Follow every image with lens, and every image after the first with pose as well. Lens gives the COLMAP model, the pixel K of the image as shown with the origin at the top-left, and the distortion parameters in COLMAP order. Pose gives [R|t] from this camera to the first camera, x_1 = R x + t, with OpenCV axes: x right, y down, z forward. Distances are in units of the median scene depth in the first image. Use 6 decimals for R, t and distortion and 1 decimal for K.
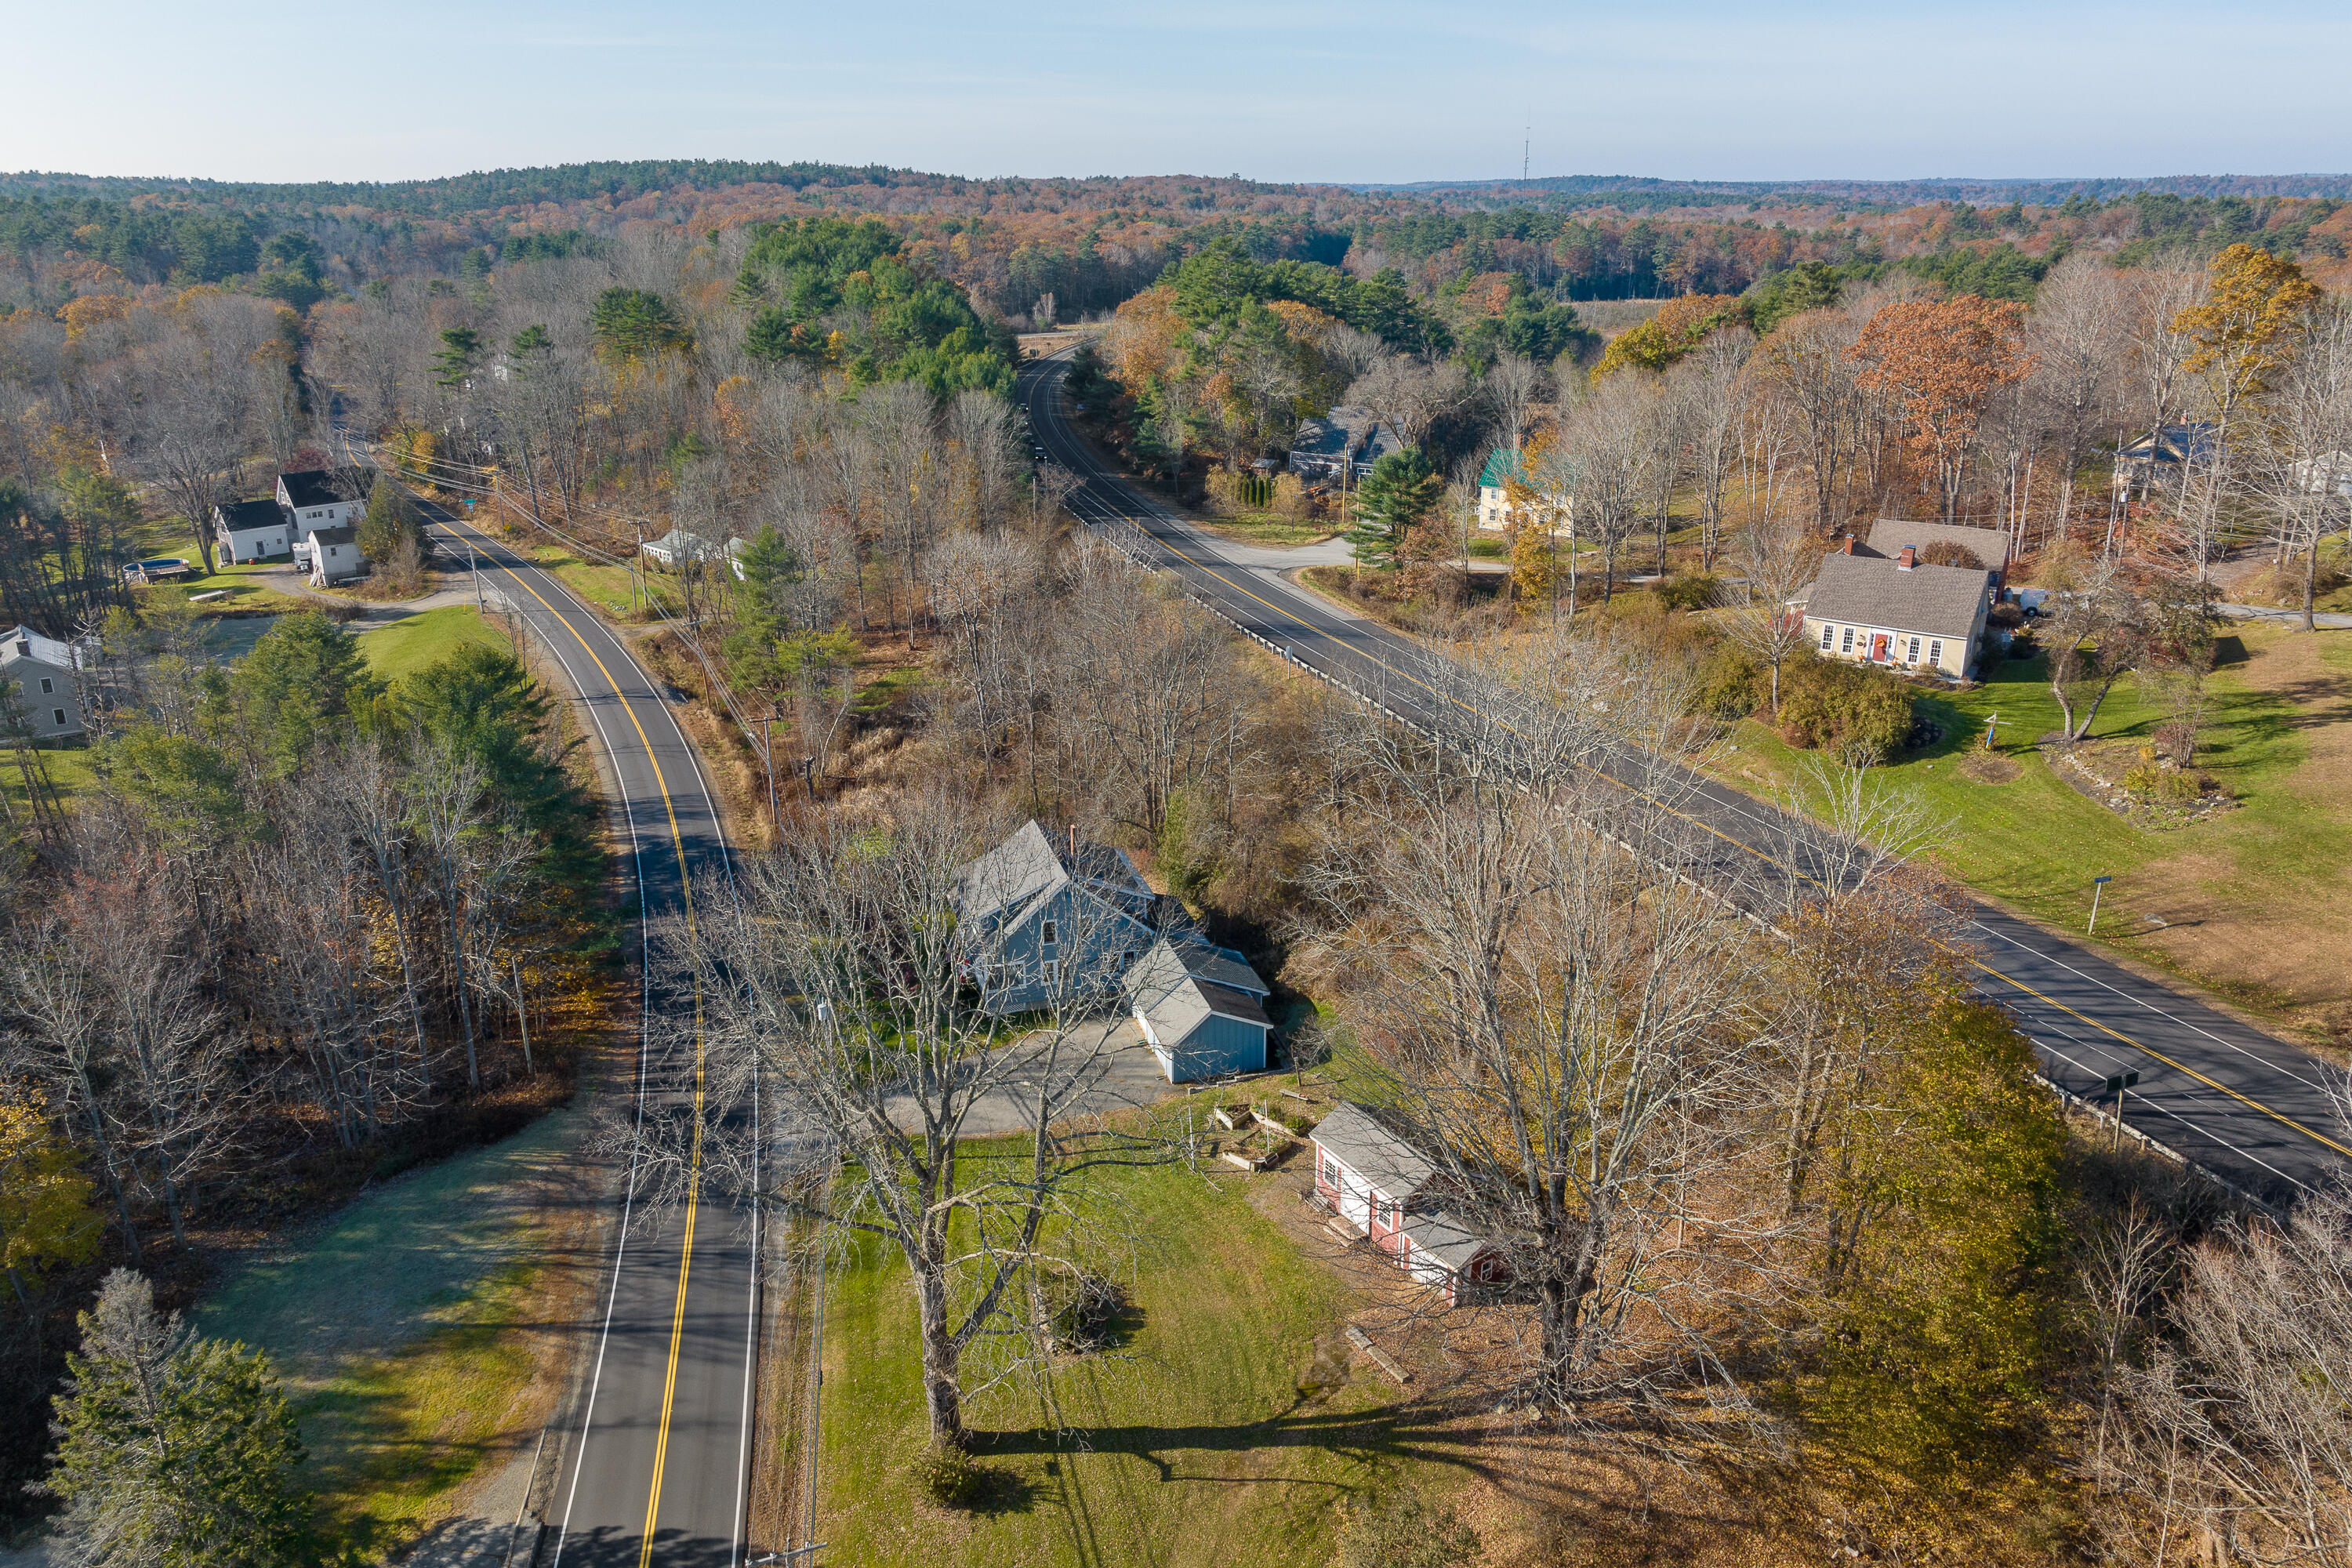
lens RADIAL K [[1629.9, 0, 1176.0], [0, 1629.9, 784.0], [0, 0, 1]] dist [0.004491, -0.001413]
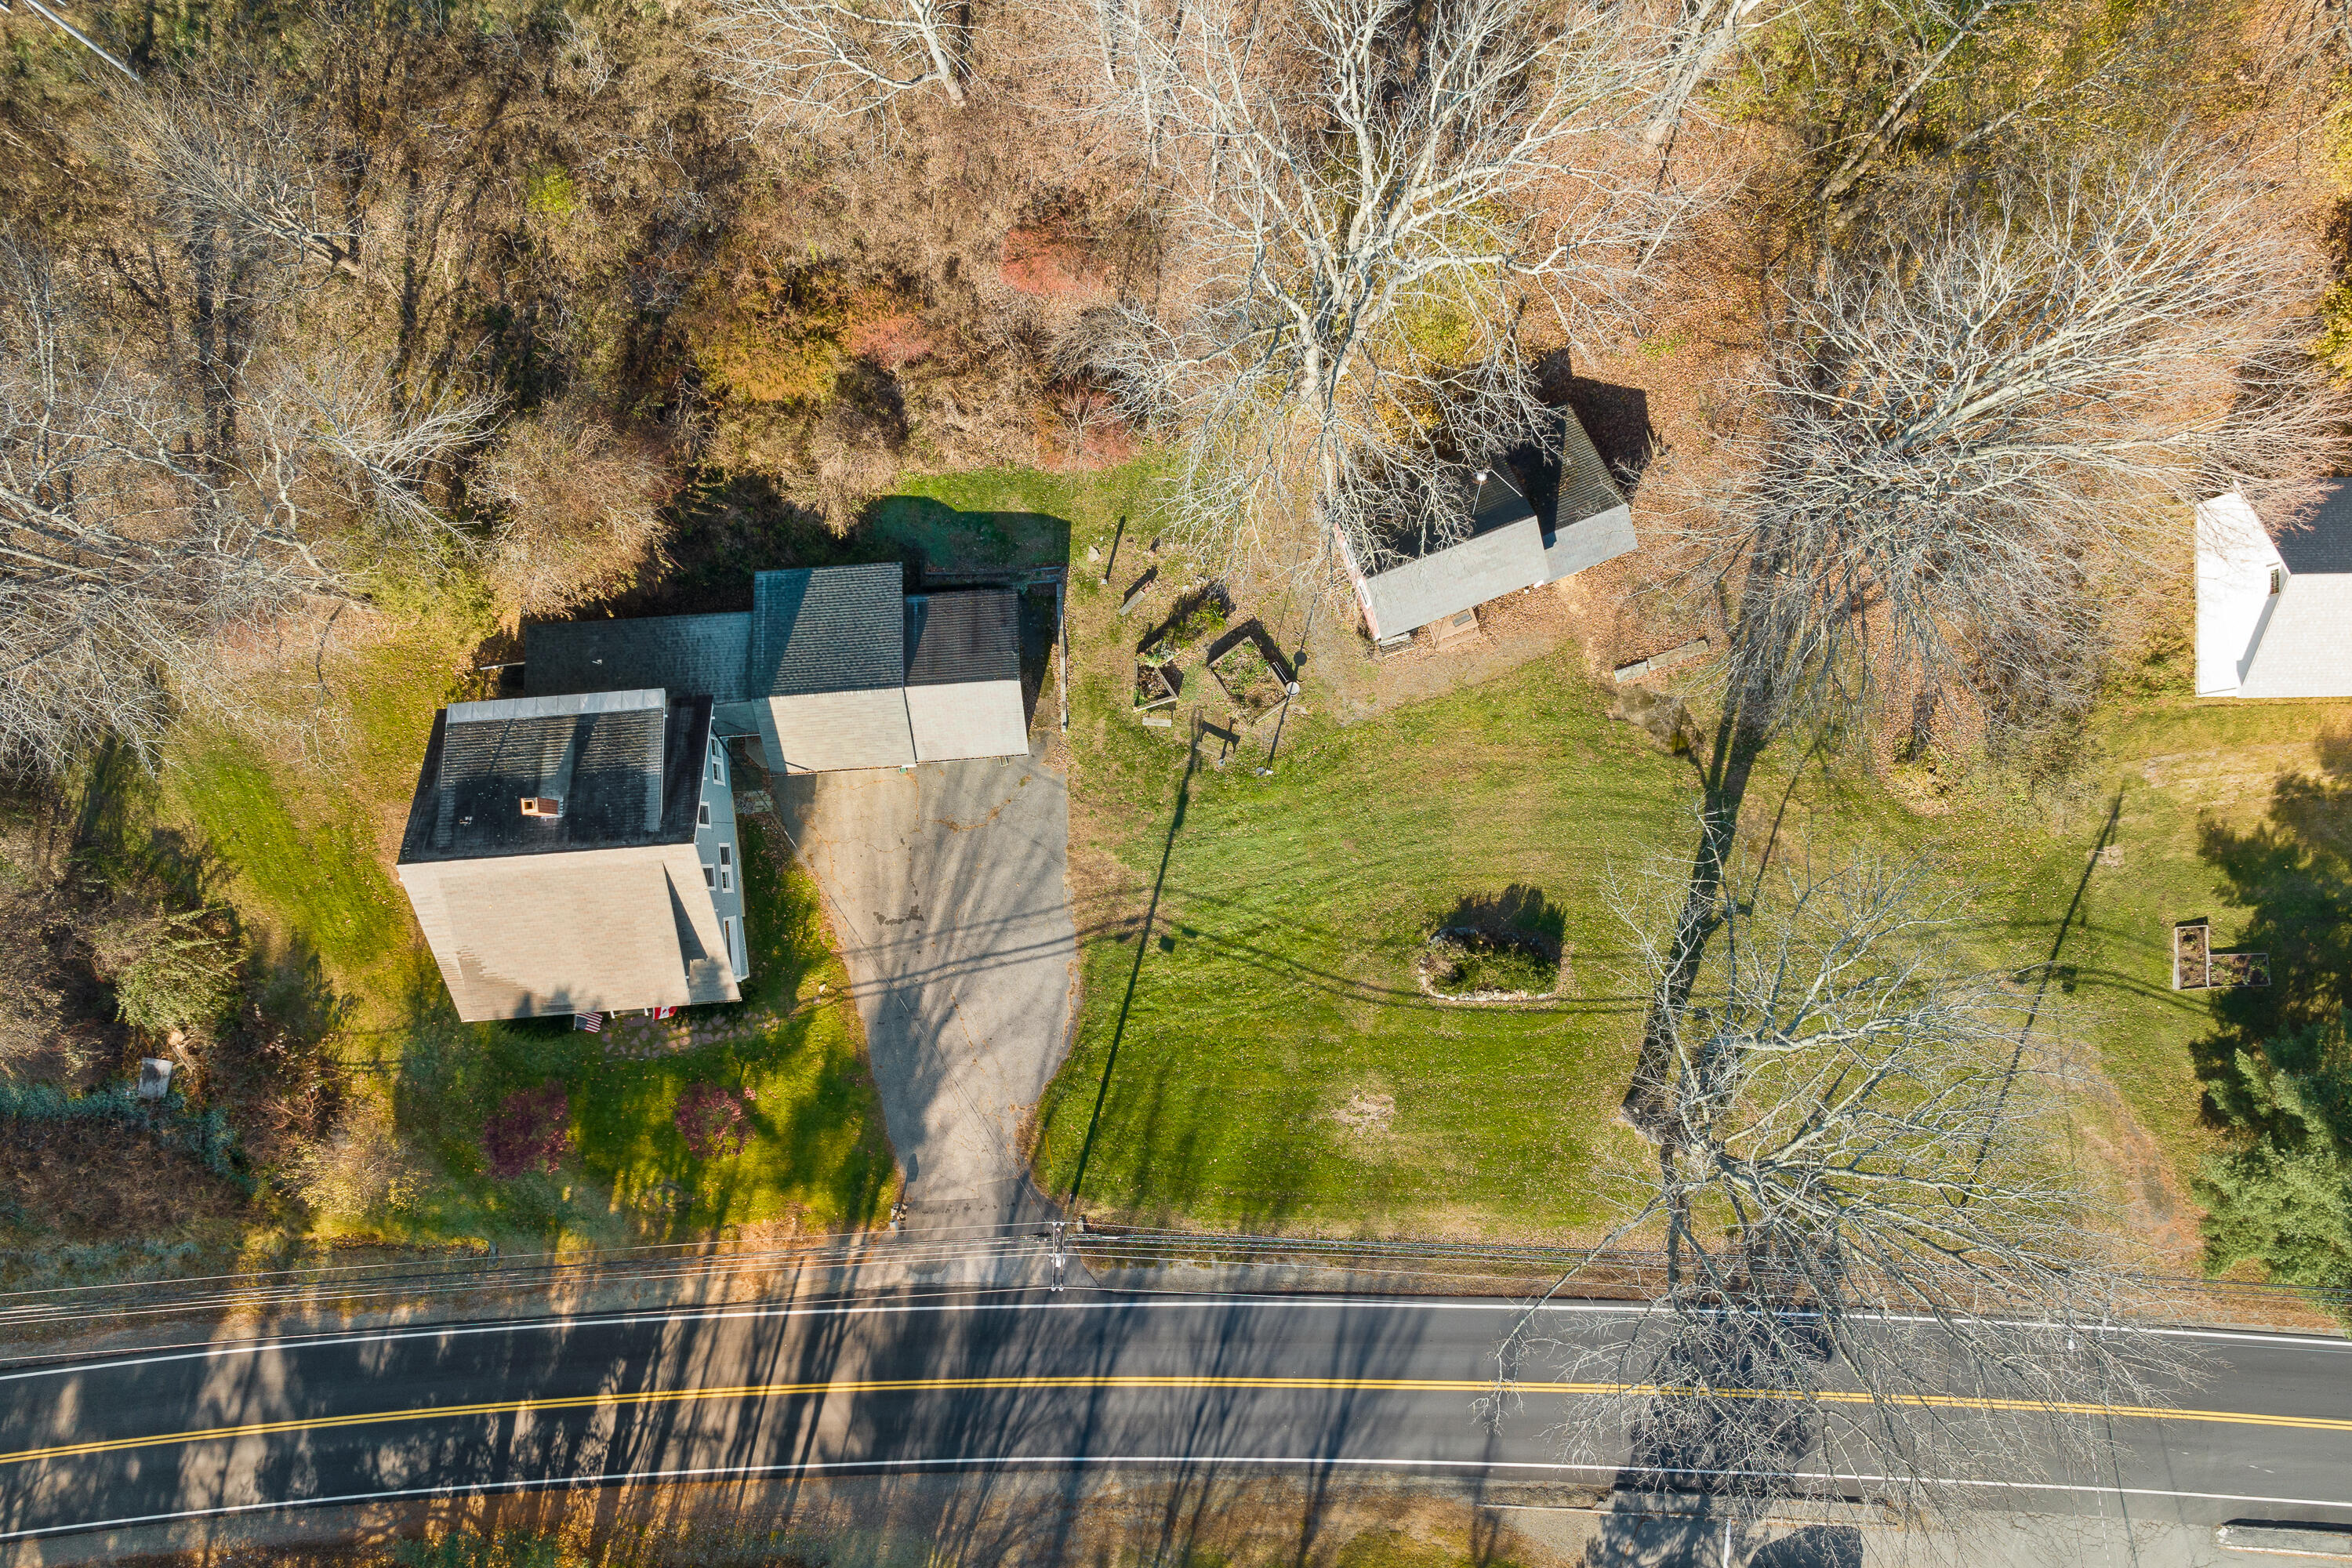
lens RADIAL K [[1629.9, 0, 1176.0], [0, 1629.9, 784.0], [0, 0, 1]] dist [0.004491, -0.001413]
pose [[0.213787, -0.976864, -0.005578, 0.000771], [0.330862, 0.067034, 0.941295, -0.585386], [-0.919144, -0.203082, 0.337538, 0.884667]]
